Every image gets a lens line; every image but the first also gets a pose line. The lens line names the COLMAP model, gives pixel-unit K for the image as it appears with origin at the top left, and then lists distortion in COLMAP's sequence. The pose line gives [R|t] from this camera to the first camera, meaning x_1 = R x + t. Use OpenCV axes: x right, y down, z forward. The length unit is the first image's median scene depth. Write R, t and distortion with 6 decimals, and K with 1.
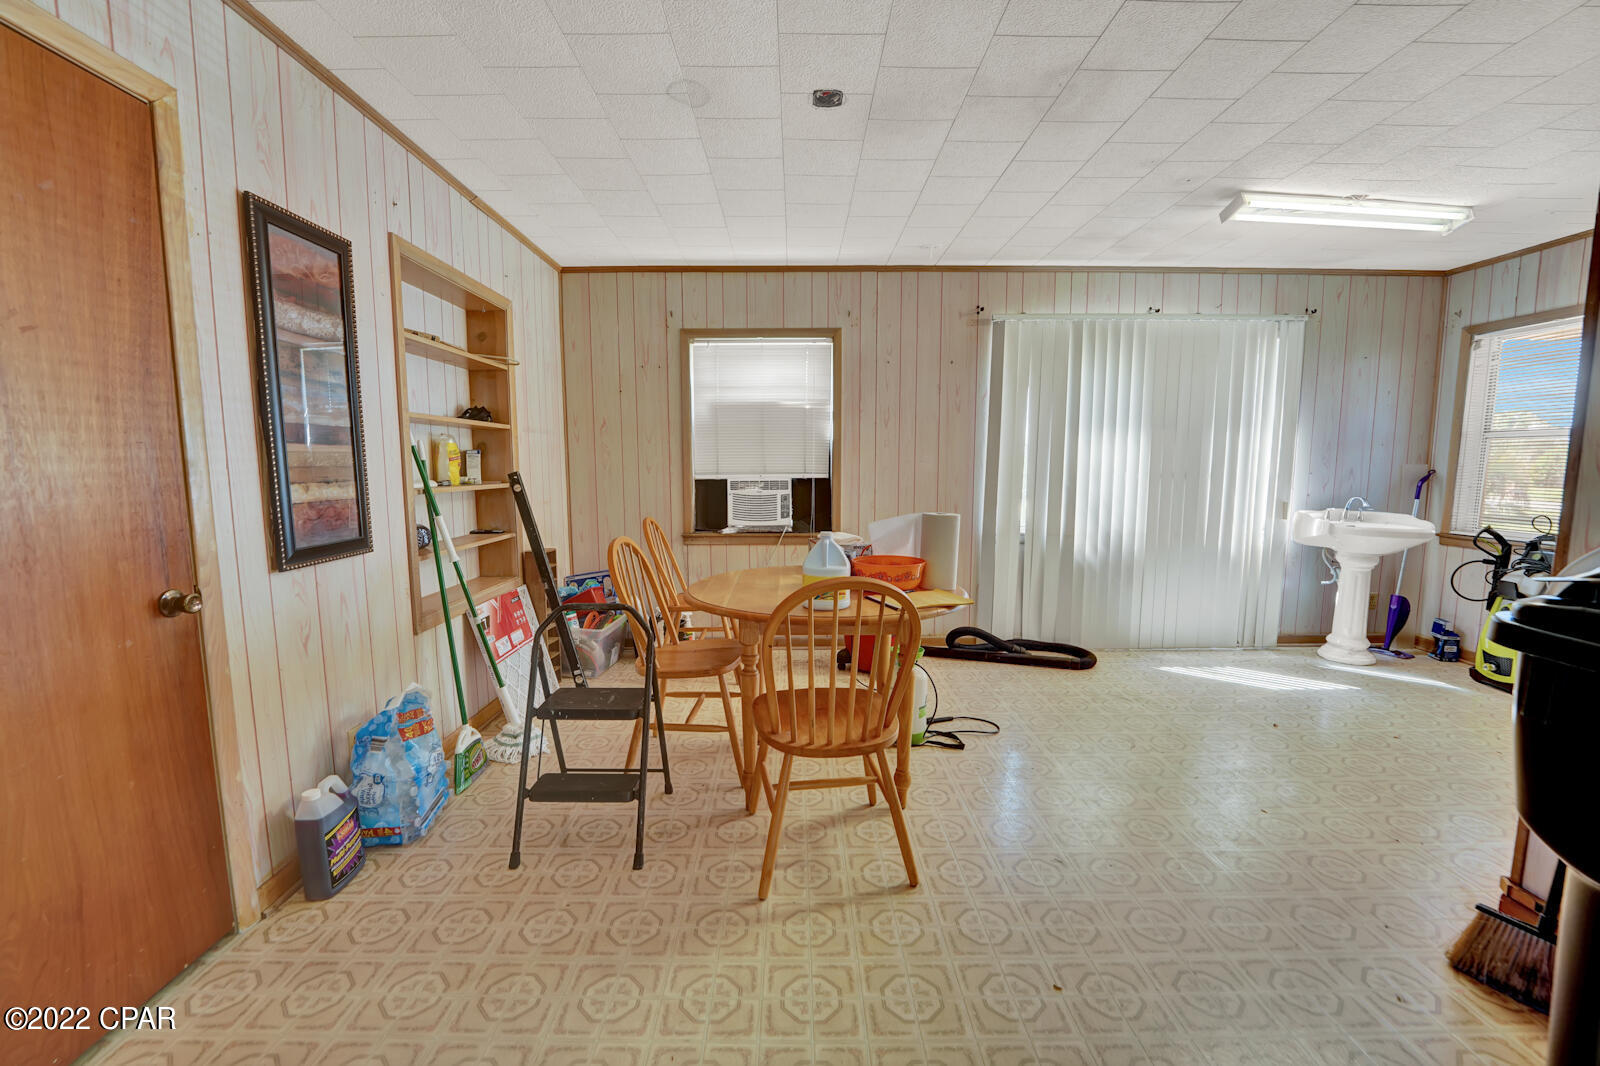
lens RADIAL K [[651.1, 0, 798.2], [0, 651.1, 542.3], [0, 0, 1]] dist [-0.026778, 0.002399]
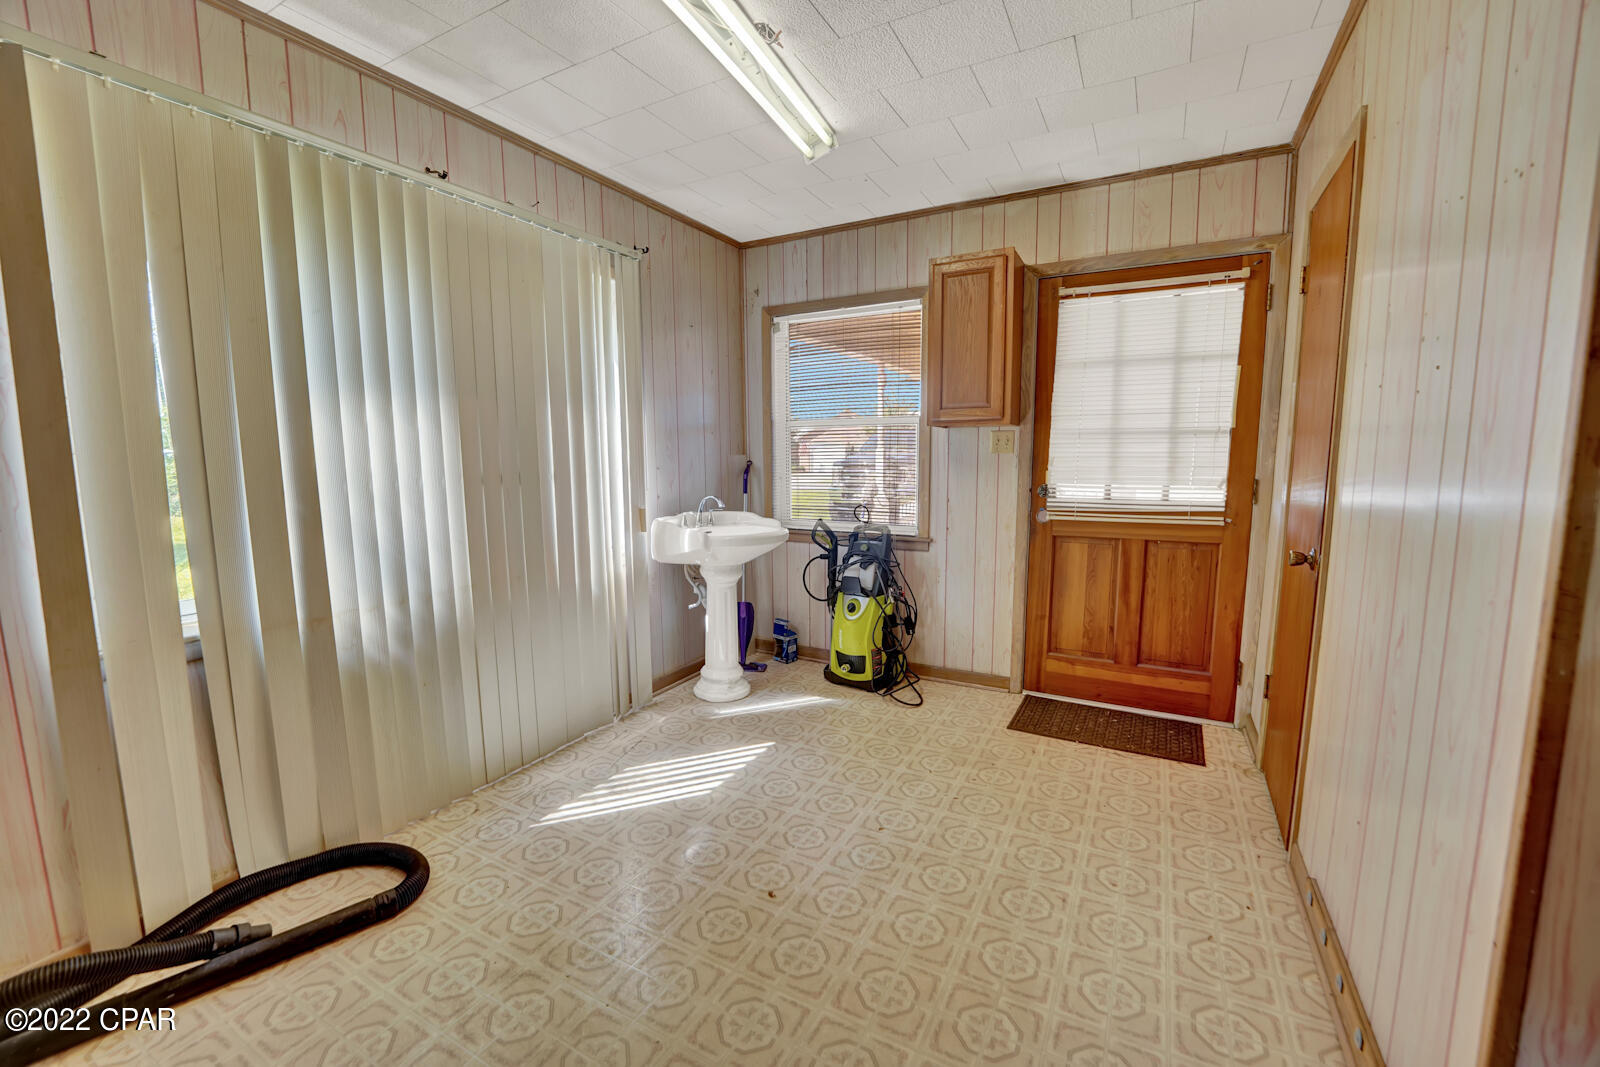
lens RADIAL K [[651.1, 0, 791.2], [0, 651.1, 537.4], [0, 0, 1]] dist [-0.026778, 0.002399]
pose [[0.490352, -0.116237, 0.863738, 0.202478], [0.112466, 0.991219, 0.069545, -0.064210], [-0.864237, 0.063040, 0.499119, 0.496740]]
